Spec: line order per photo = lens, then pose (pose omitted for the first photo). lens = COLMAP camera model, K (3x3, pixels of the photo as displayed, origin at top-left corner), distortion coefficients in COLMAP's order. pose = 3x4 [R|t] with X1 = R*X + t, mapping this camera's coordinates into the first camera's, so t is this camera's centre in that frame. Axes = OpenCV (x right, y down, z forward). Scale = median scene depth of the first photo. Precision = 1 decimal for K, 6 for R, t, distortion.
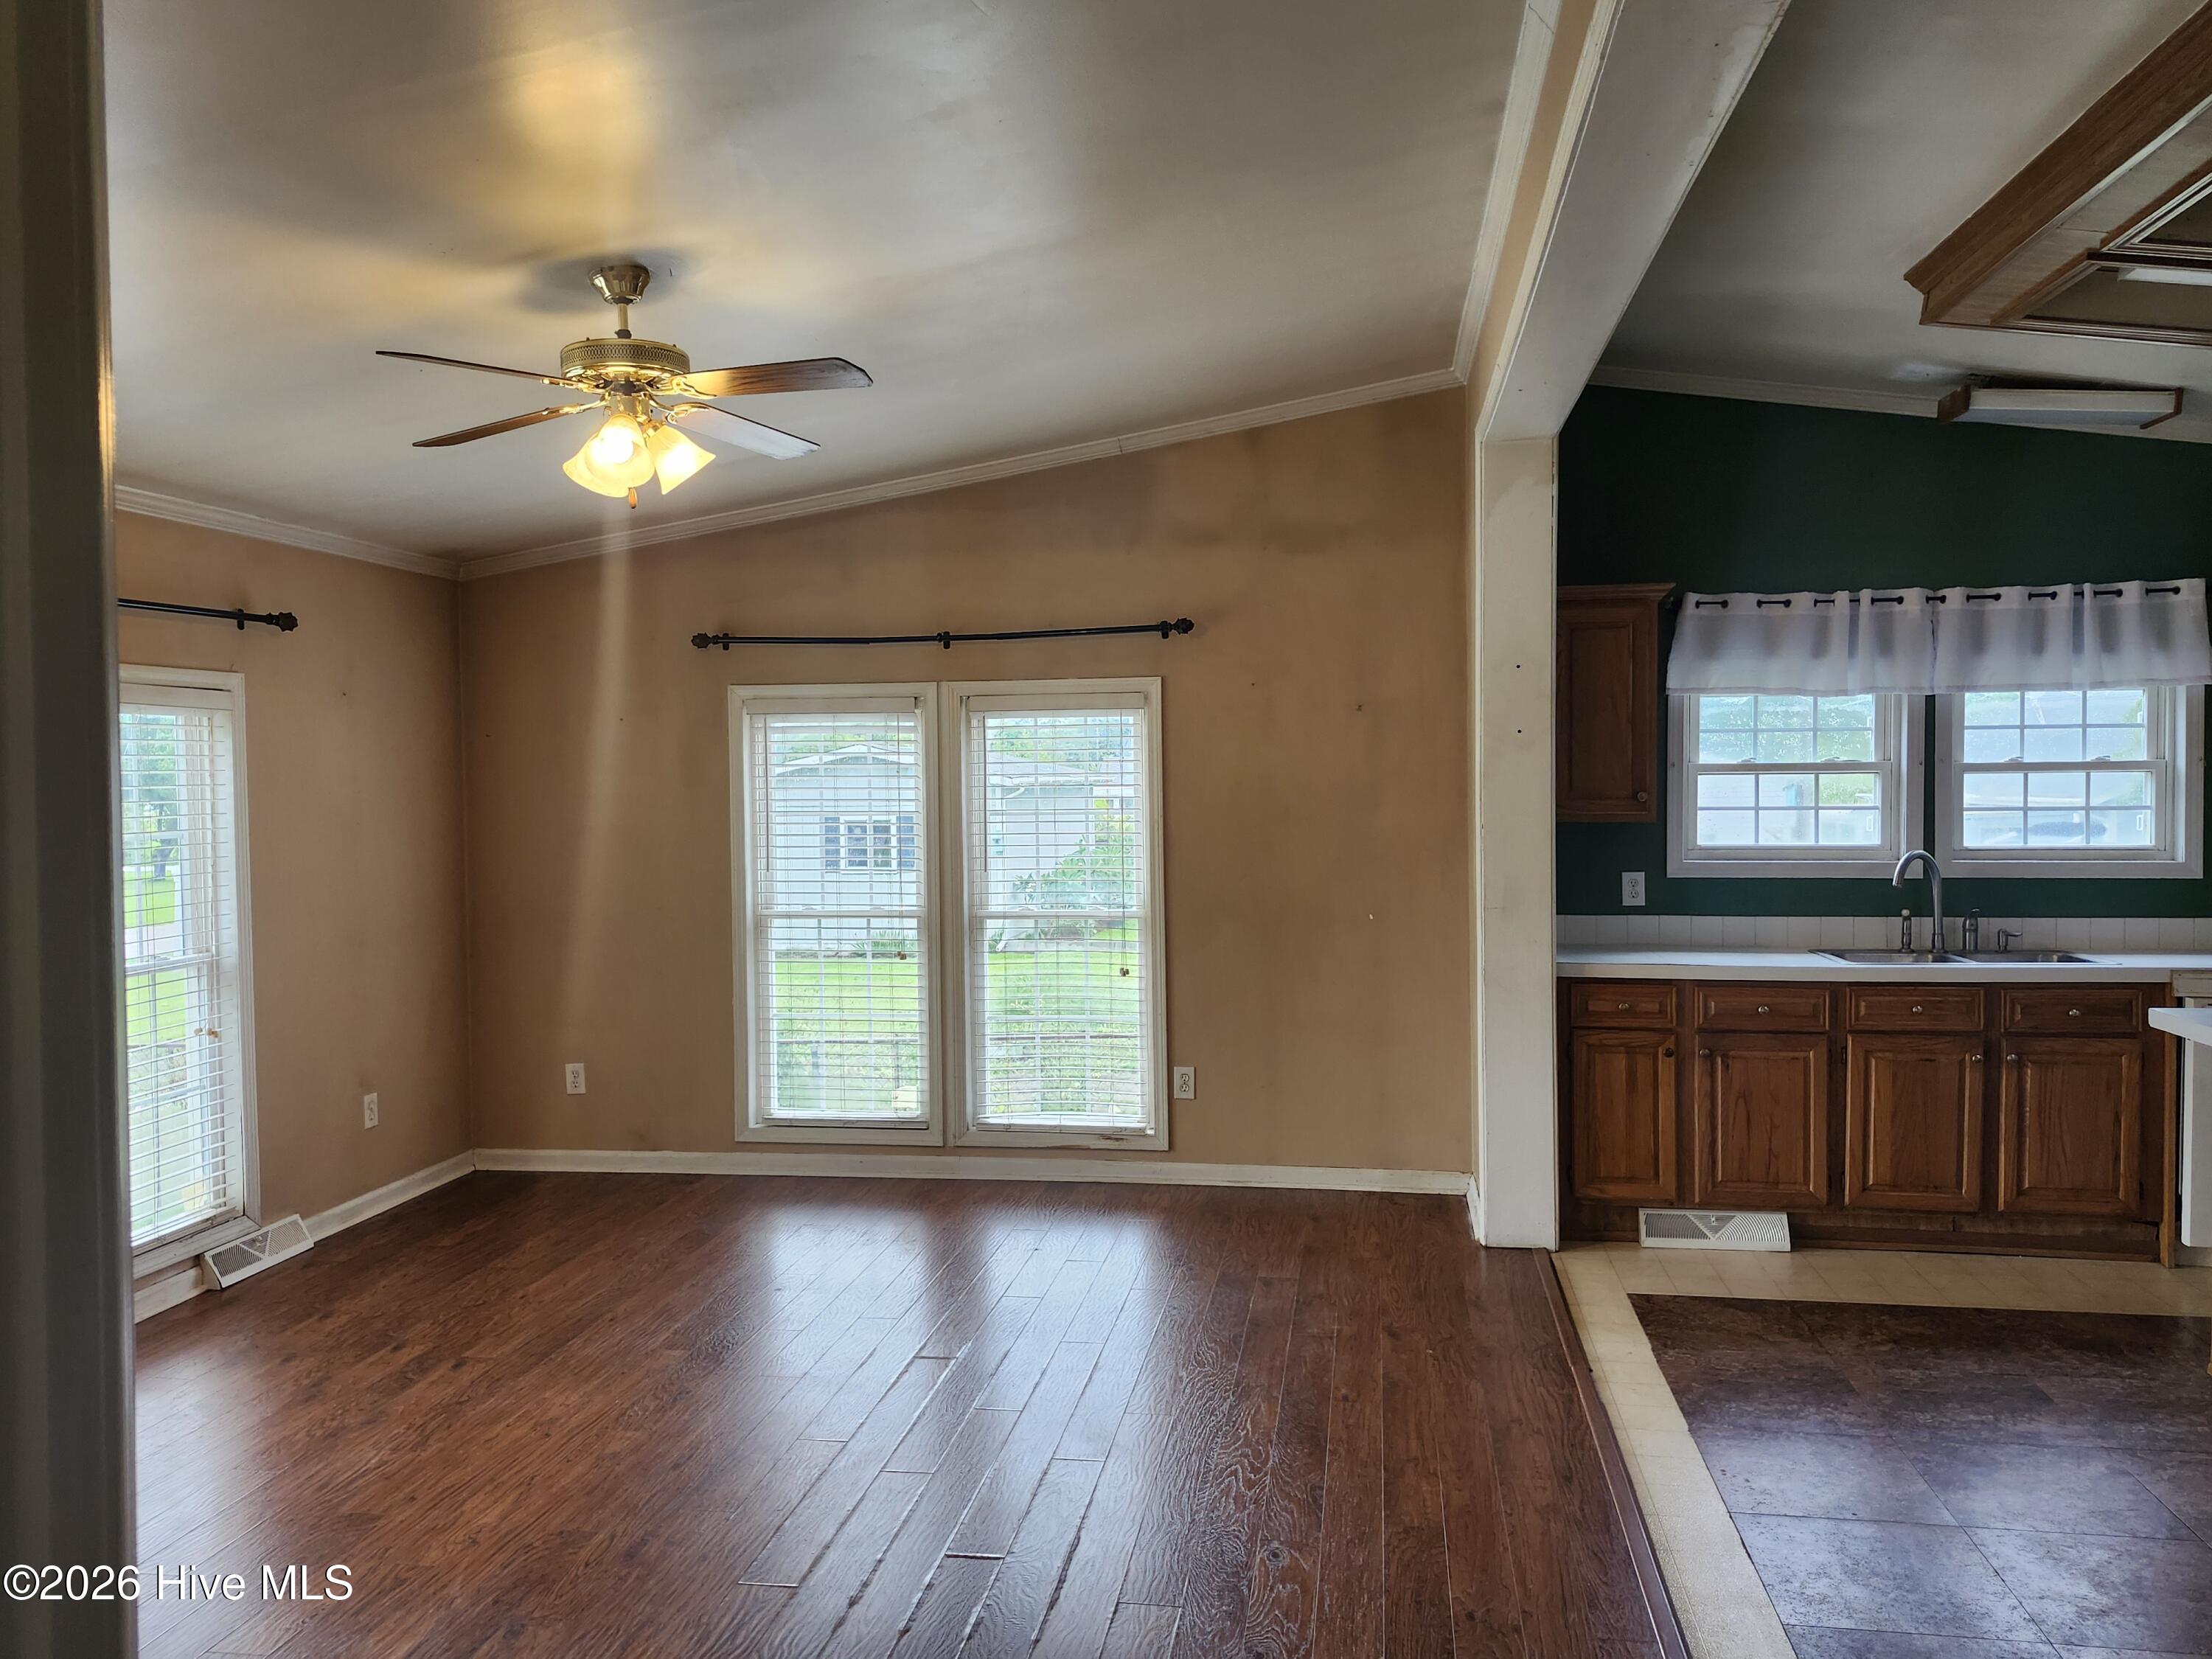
lens RADIAL K [[1625.6, 0, 1111.4], [0, 1625.6, 833.3], [0, 0, 1]] dist [0.114254, -0.166477]
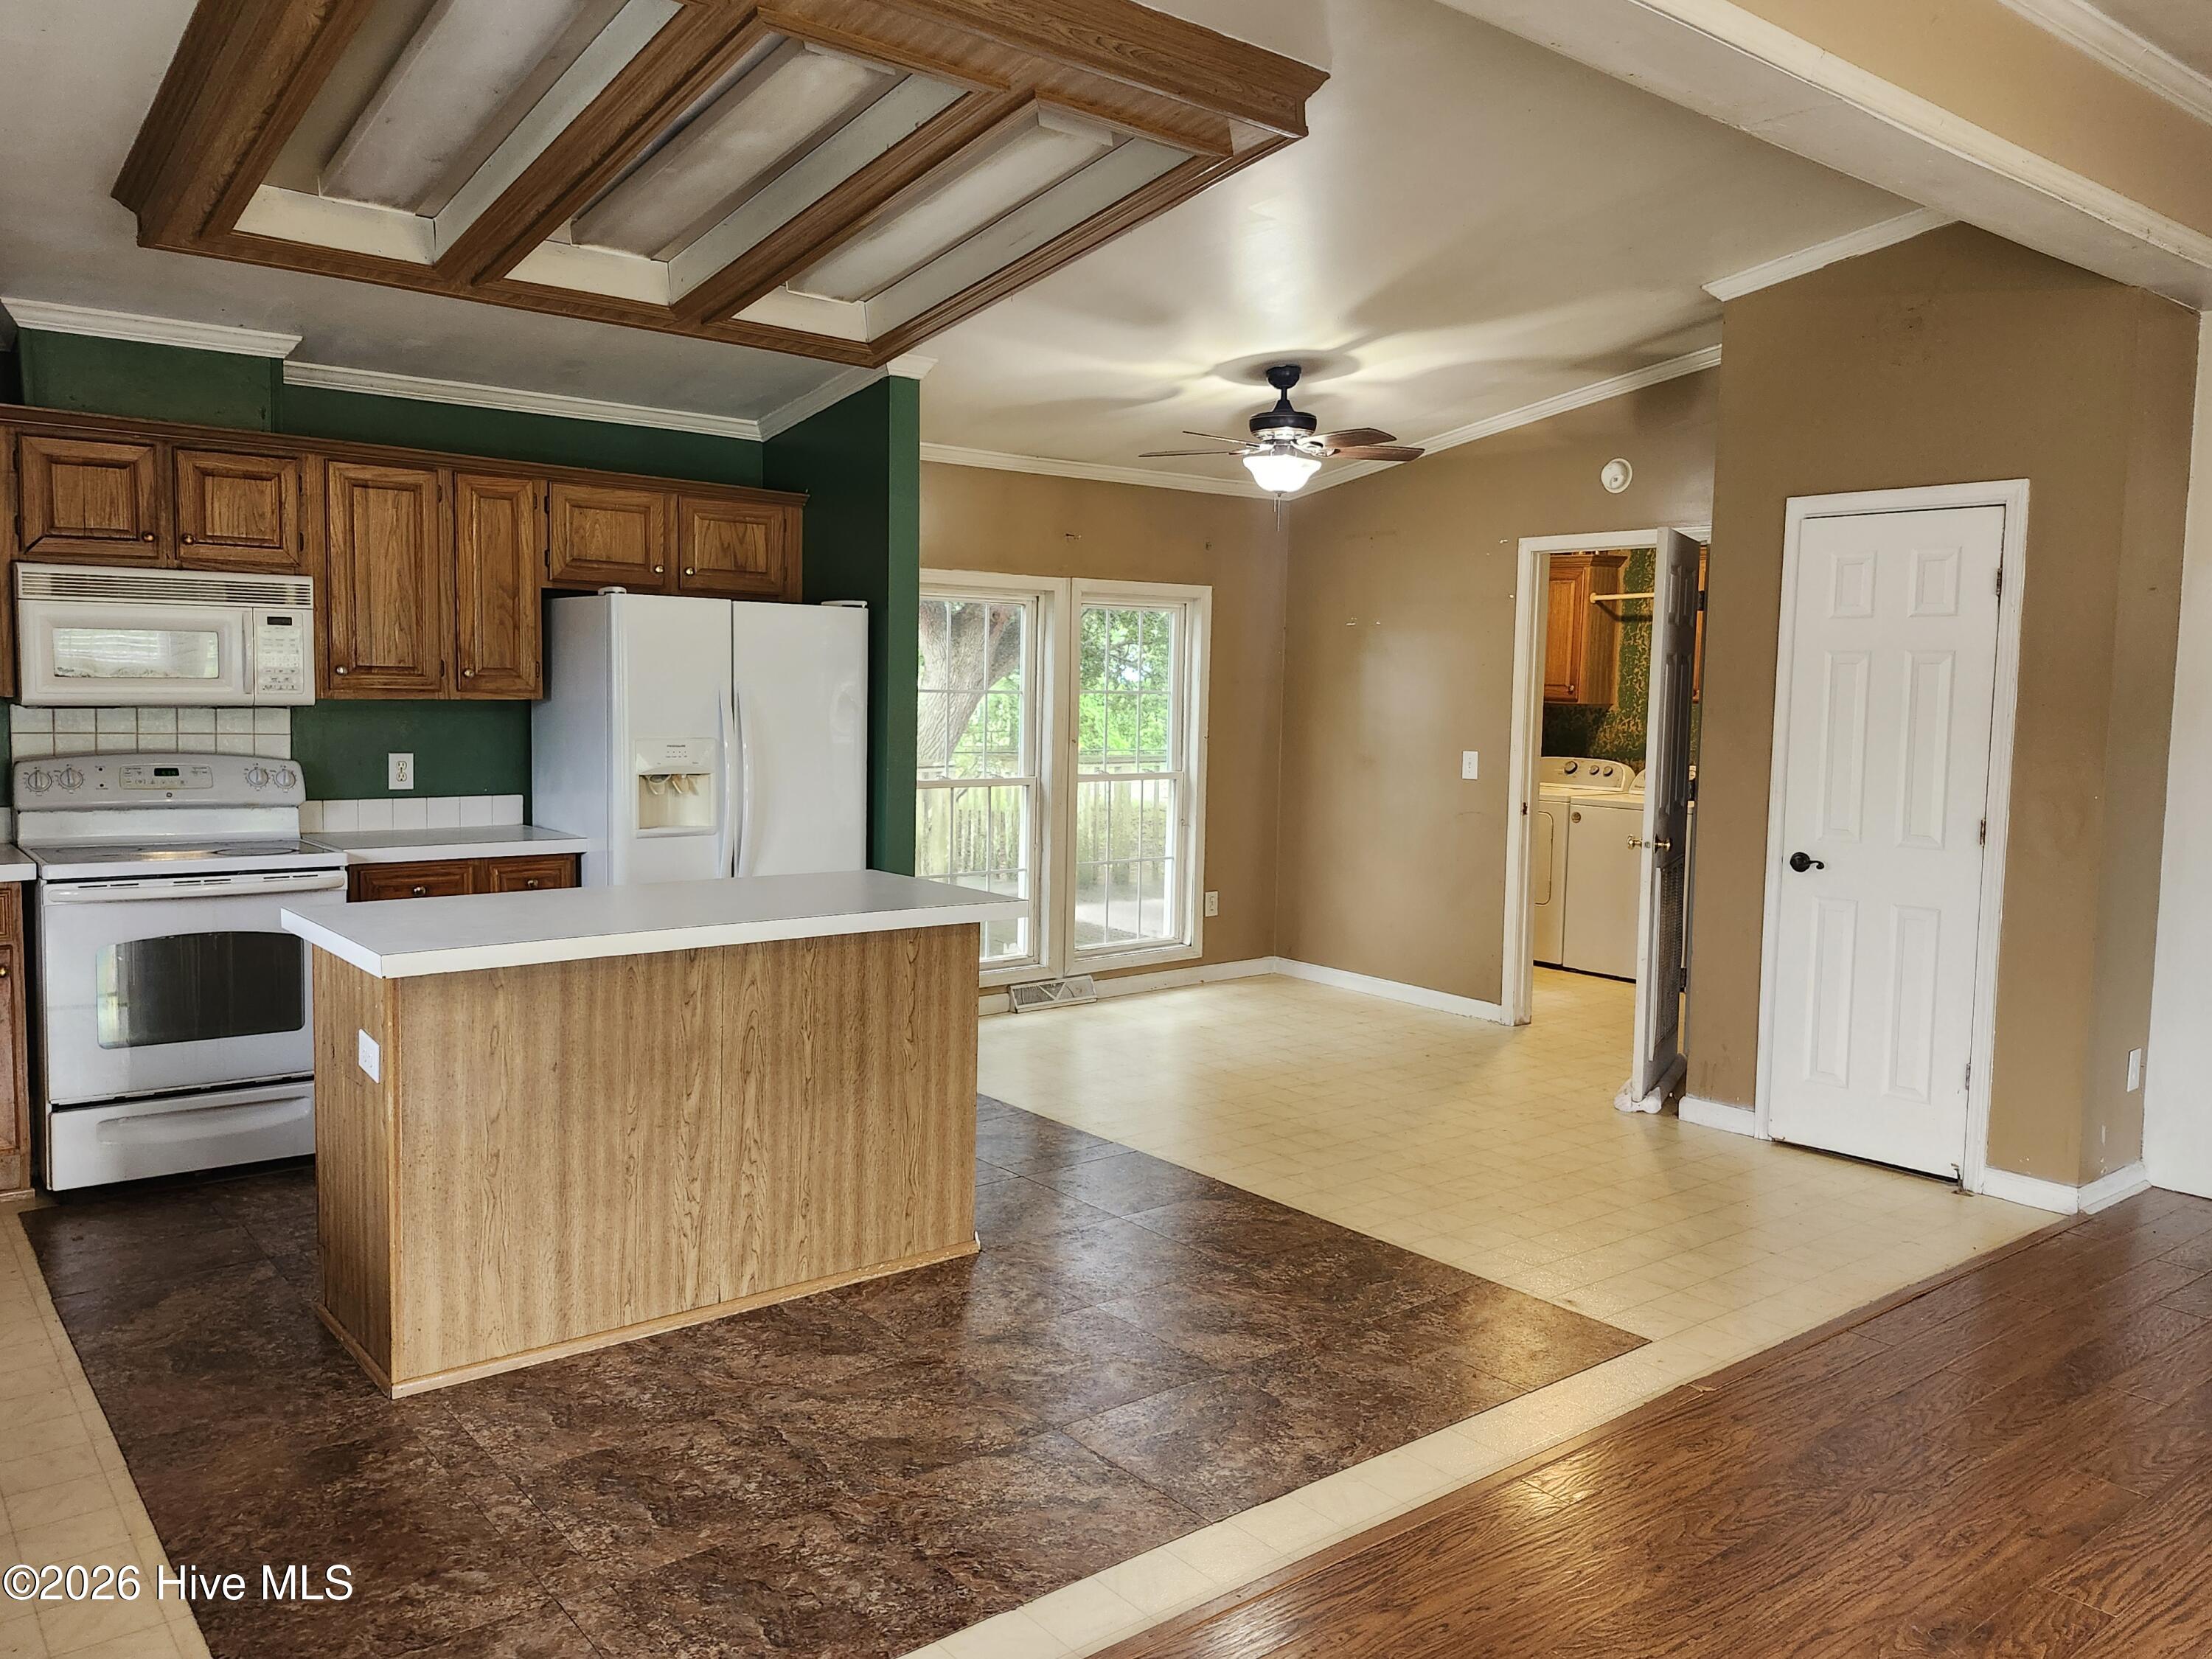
lens RADIAL K [[1625.6, 0, 1111.4], [0, 1625.6, 833.3], [0, 0, 1]] dist [0.114254, -0.166477]
pose [[-0.745215, -0.063459, 0.663798, -0.077525], [0.015168, 0.993591, 0.112016, -0.020406], [-0.666652, 0.093545, -0.739476, 1.049451]]
